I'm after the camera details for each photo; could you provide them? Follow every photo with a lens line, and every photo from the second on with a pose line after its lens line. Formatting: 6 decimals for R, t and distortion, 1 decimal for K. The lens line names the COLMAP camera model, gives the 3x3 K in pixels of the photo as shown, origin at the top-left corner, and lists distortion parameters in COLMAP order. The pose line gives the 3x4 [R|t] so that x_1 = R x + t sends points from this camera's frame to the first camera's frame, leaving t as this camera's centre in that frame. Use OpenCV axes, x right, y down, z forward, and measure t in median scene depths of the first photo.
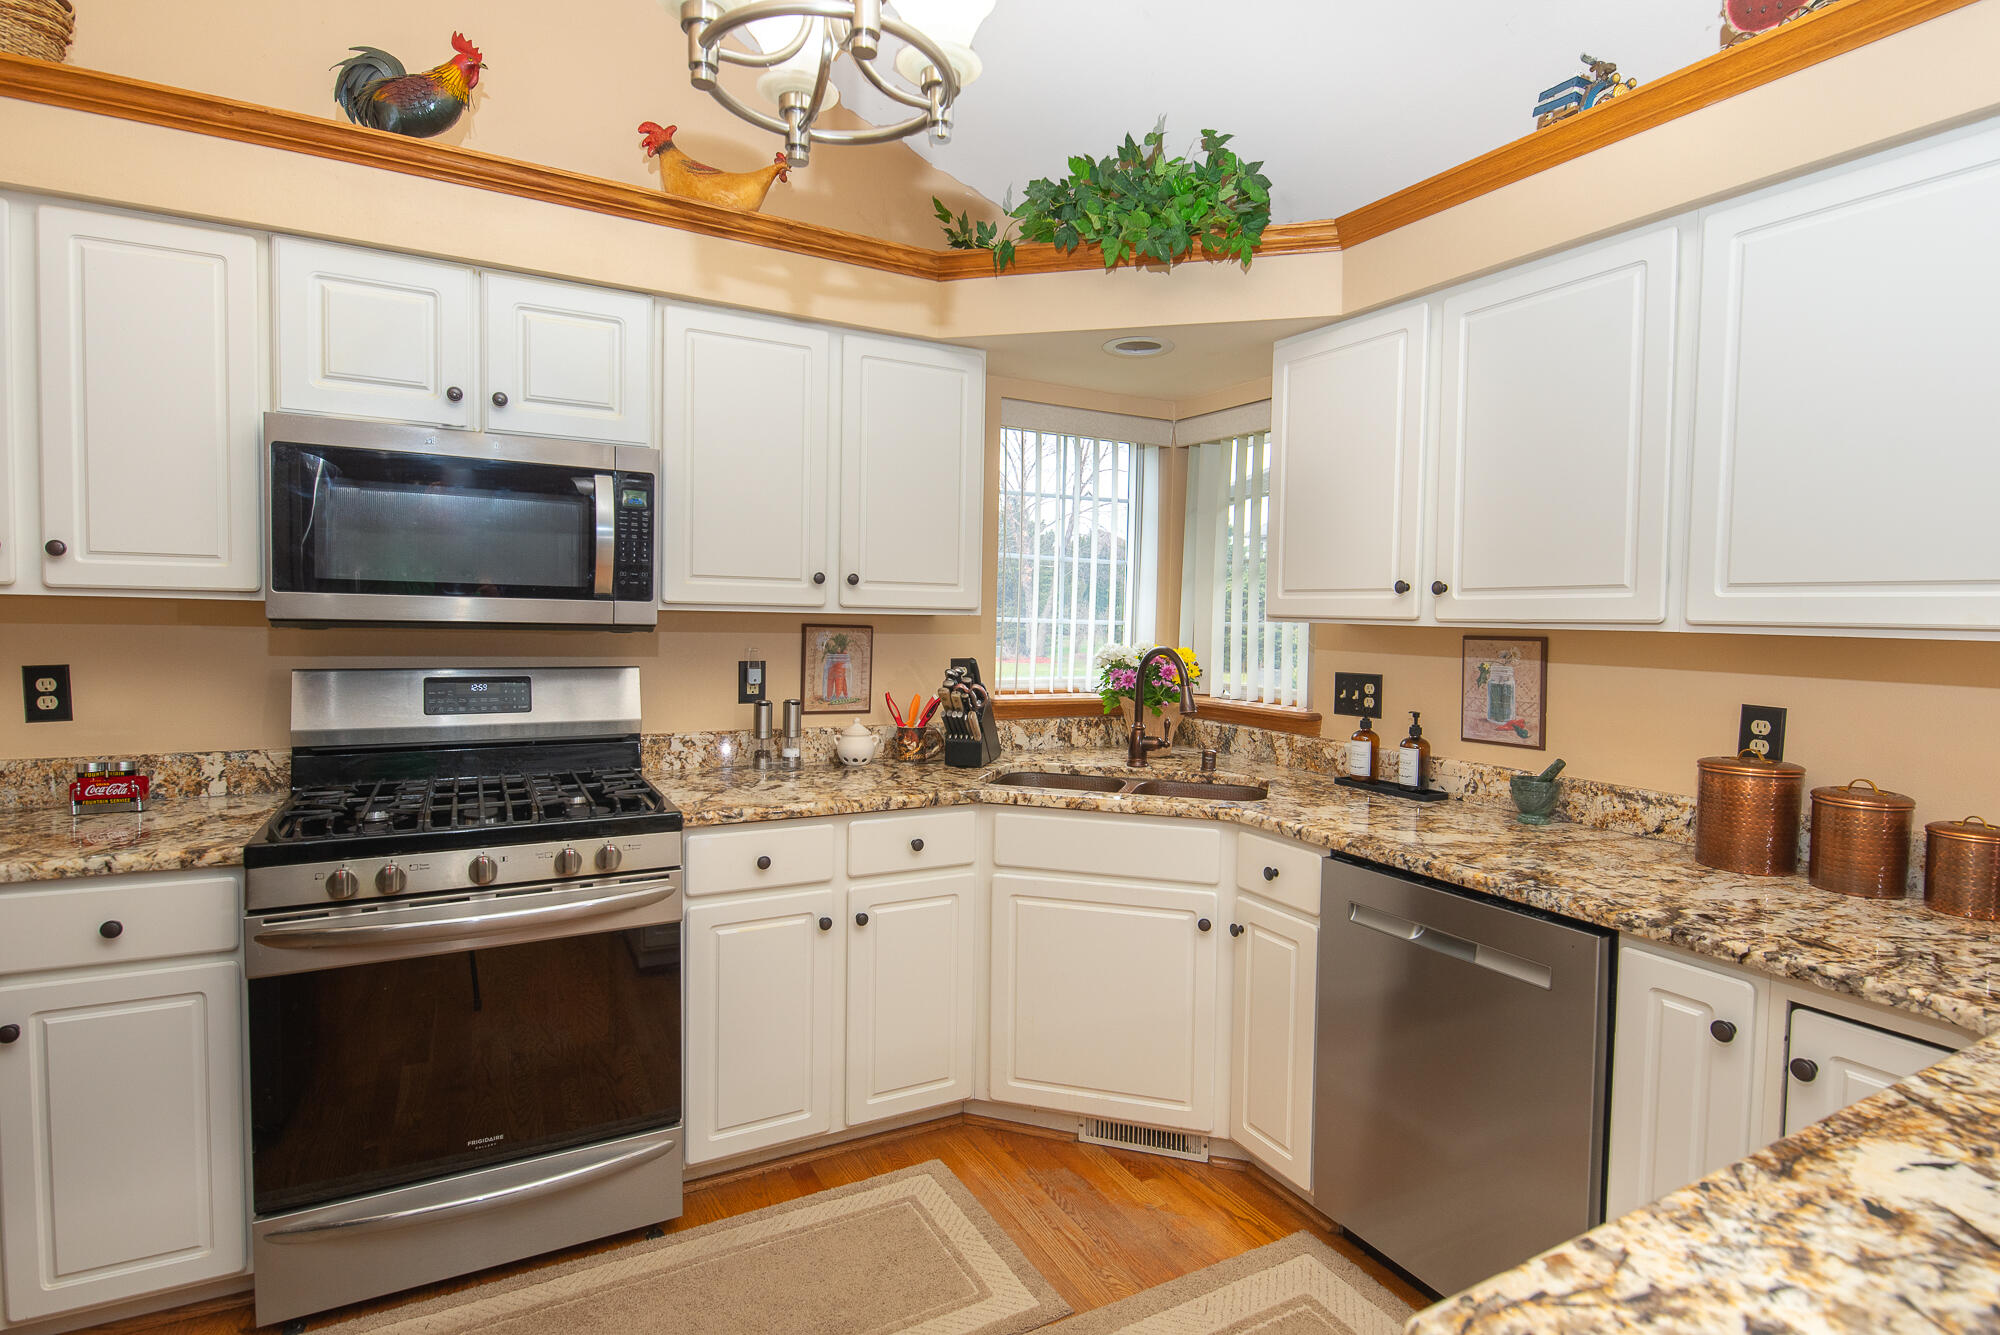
lens RADIAL K [[981.6, 0, 998.8], [0, 981.6, 650.6], [0, 0, 1]] dist [-0.013972, 0.000182]
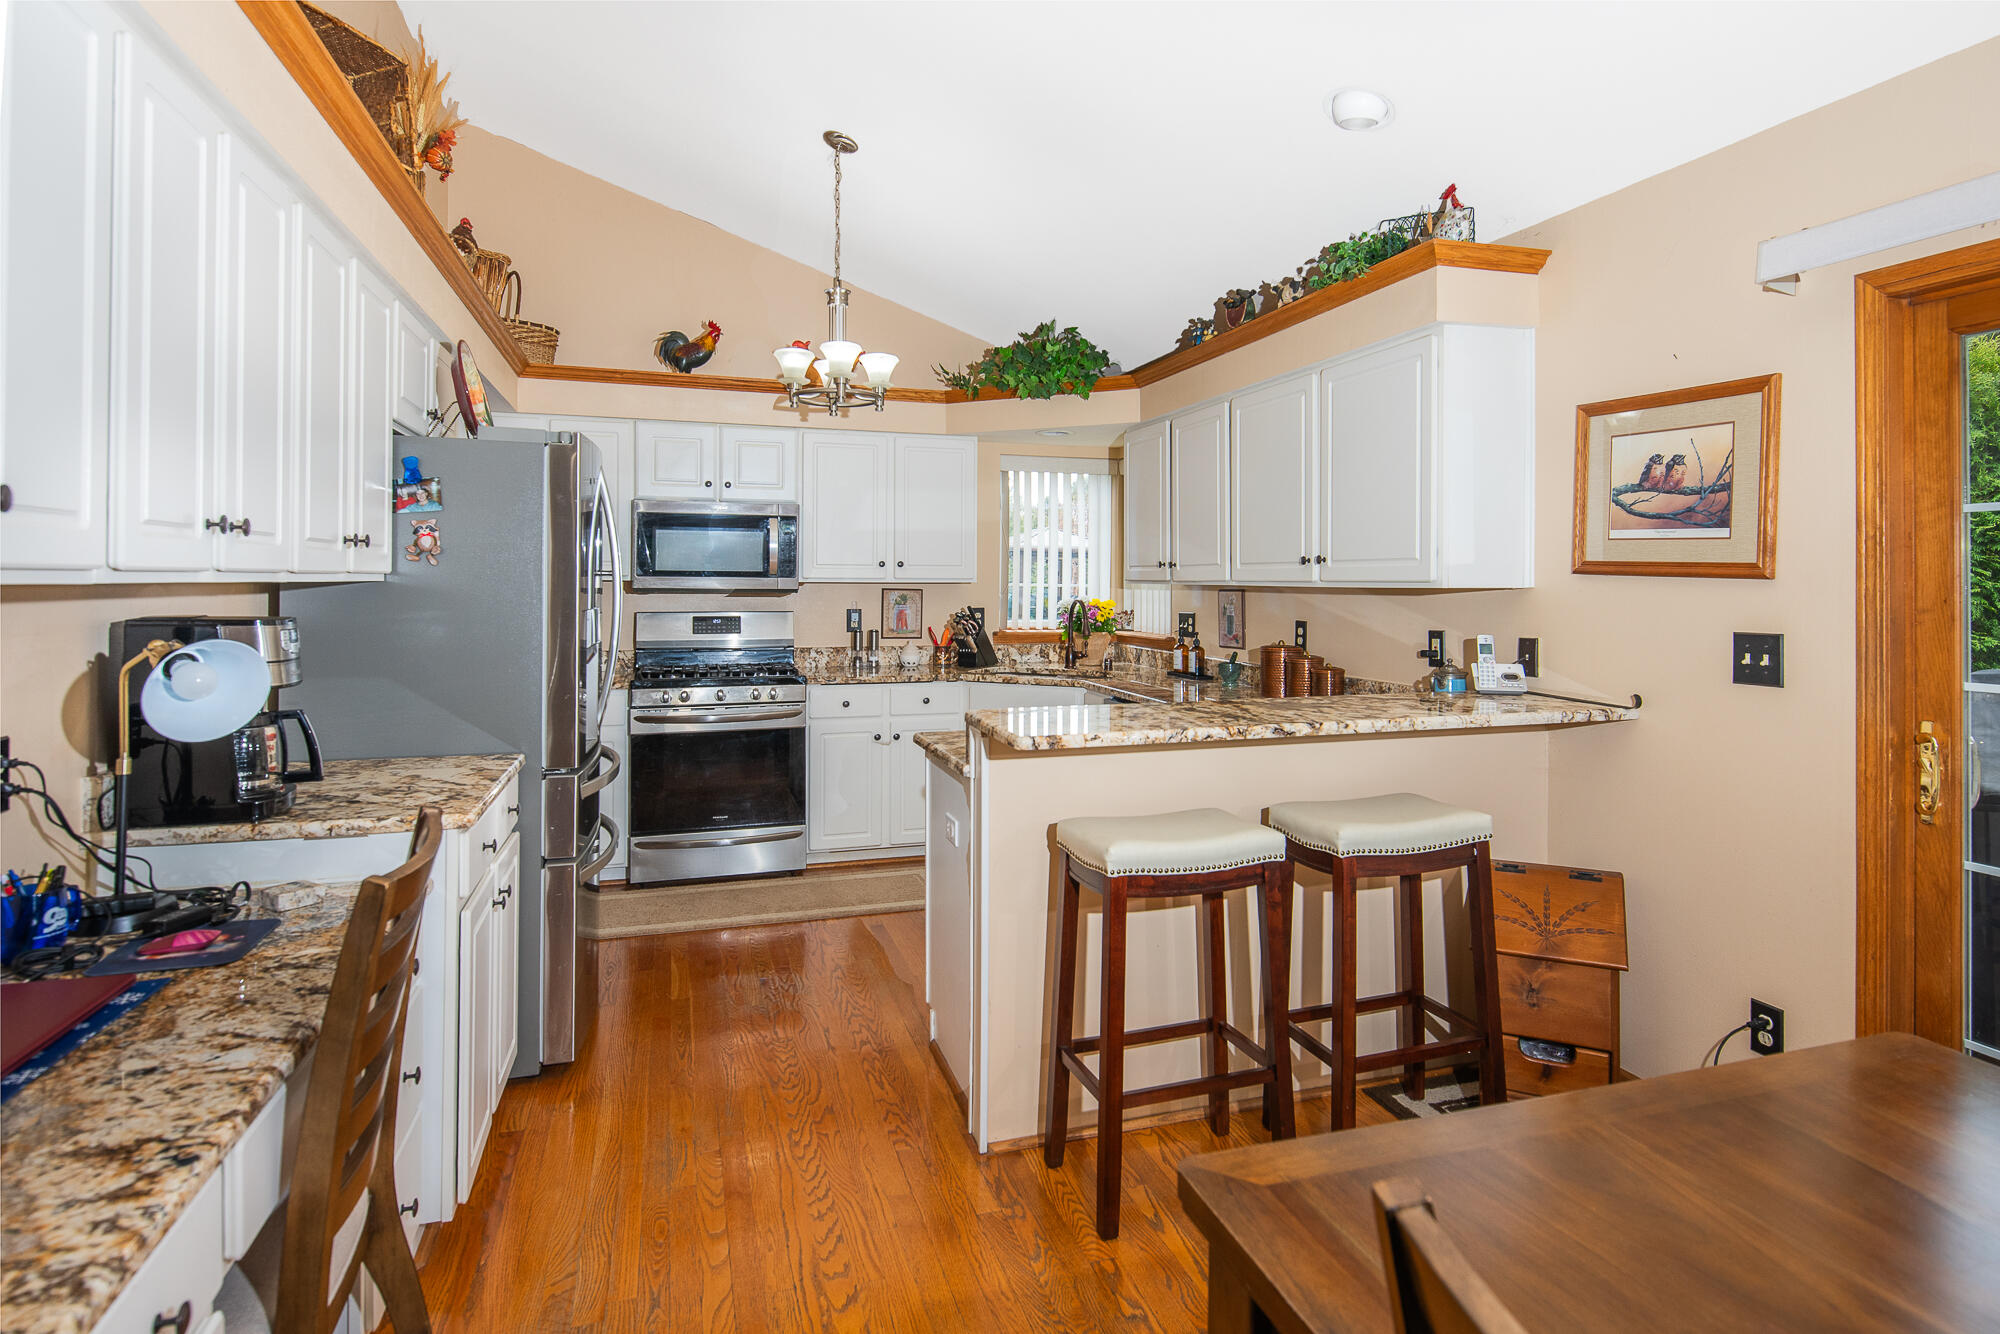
lens RADIAL K [[1067.3, 0, 996.5], [0, 1067.3, 574.3], [0, 0, 1]] dist [0.001520, 0.000053]
pose [[0.975832, -0.018132, -0.217766, 0.494089], [0.008126, 0.998873, -0.046757, 0.045515], [0.218369, 0.043858, 0.974880, -0.991940]]
